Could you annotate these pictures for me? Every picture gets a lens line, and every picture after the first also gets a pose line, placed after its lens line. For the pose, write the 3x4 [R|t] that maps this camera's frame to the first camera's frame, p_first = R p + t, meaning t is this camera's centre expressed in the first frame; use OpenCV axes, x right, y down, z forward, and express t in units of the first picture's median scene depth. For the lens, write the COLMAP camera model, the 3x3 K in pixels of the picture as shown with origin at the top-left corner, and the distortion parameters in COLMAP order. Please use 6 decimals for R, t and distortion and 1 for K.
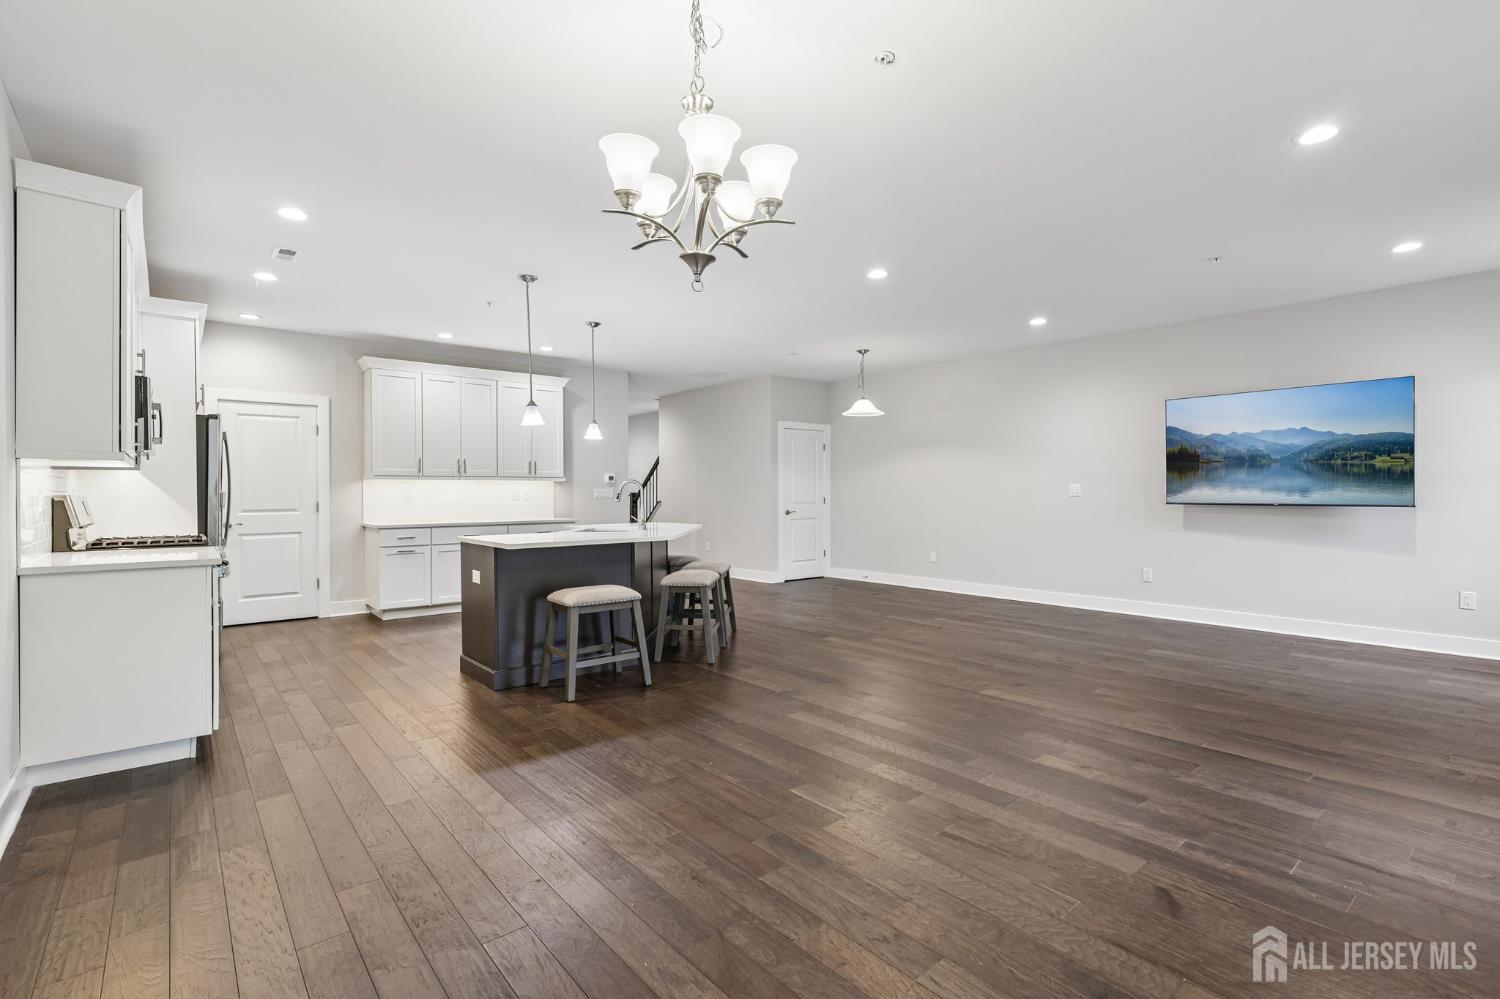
lens RADIAL K [[705.6, 0, 753.6], [0, 705.6, 489.0], [0, 0, 1]] dist [-0.002089, -0.000211]
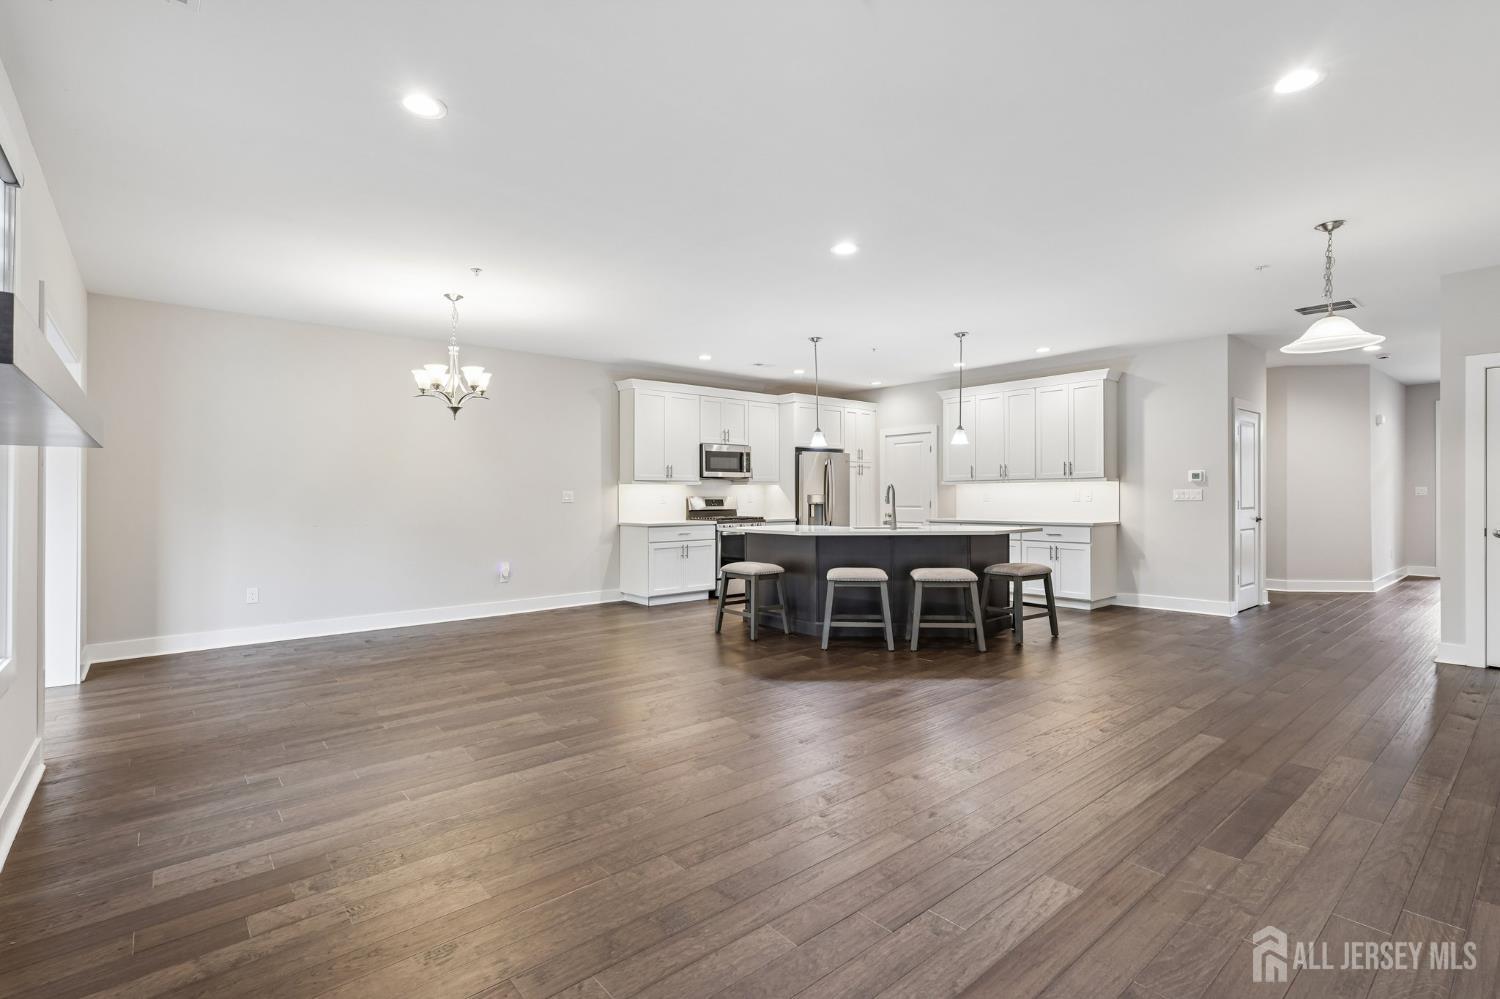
lens RADIAL K [[696.9, 0, 744.6], [0, 696.9, 498.1], [0, 0, 1]] dist [-0.005284, -0.000099]
pose [[-0.004476, 0.007102, -0.999965, 0.749140], [0.010350, 0.999922, 0.007055, -0.001275], [0.999936, -0.010318, -0.004549, 0.633277]]
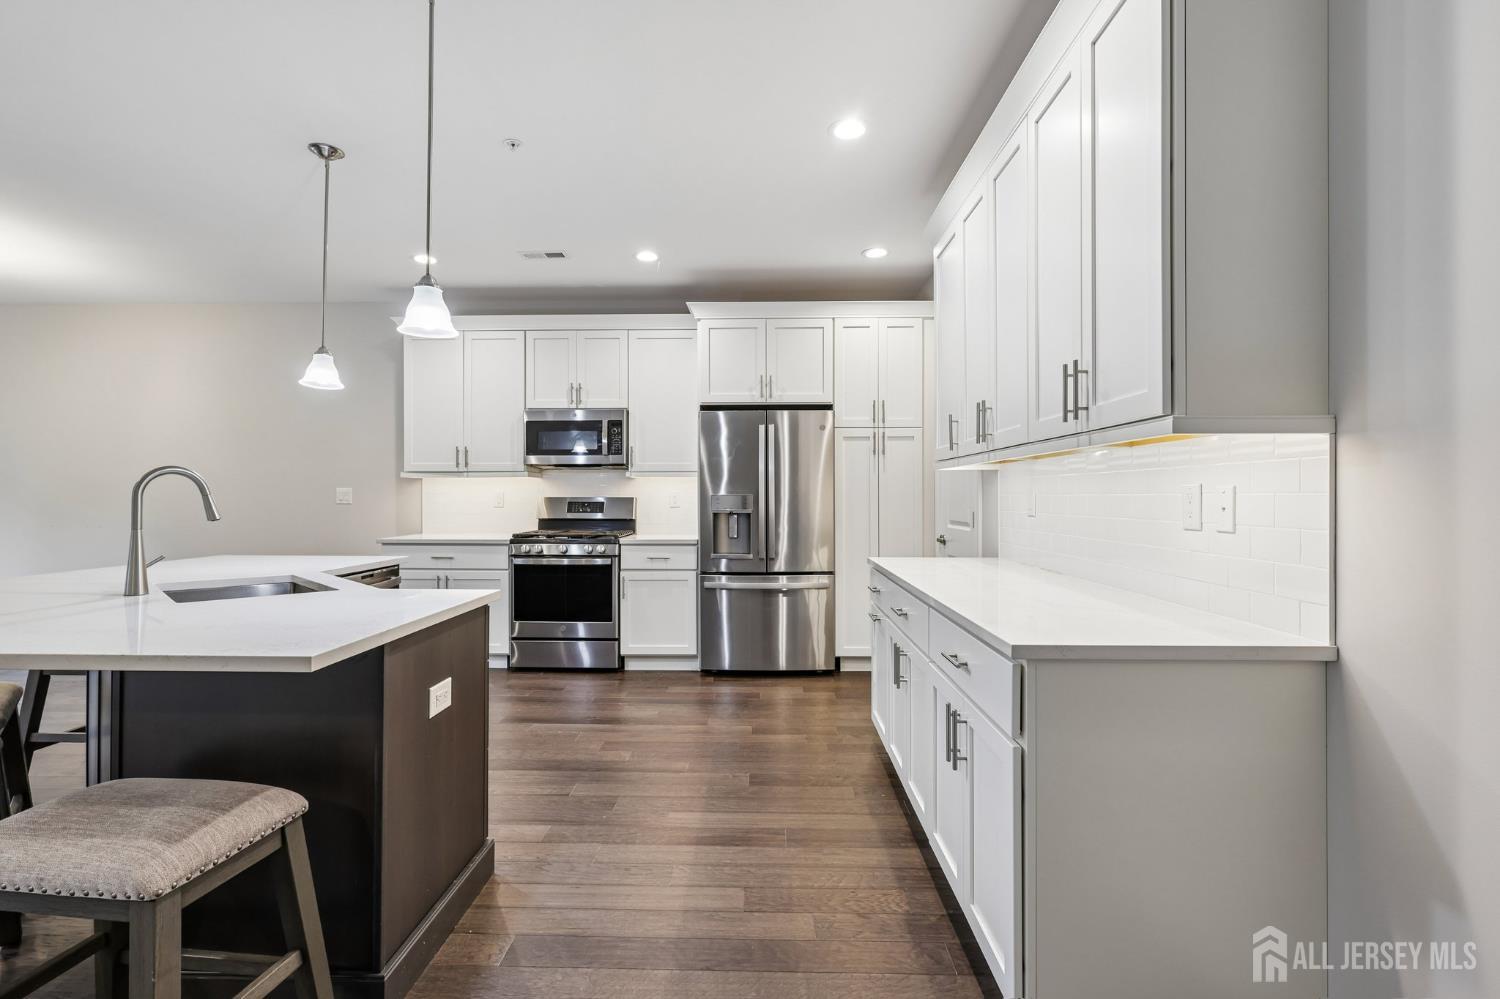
lens RADIAL K [[696.9, 0, 744.6], [0, 696.9, 498.1], [0, 0, 1]] dist [-0.005284, -0.000099]
pose [[-0.662294, 0.006101, -0.749219, -0.077354], [0.005610, 0.999979, 0.003185, 0.003952], [0.749223, -0.002094, -0.662315, 1.221152]]
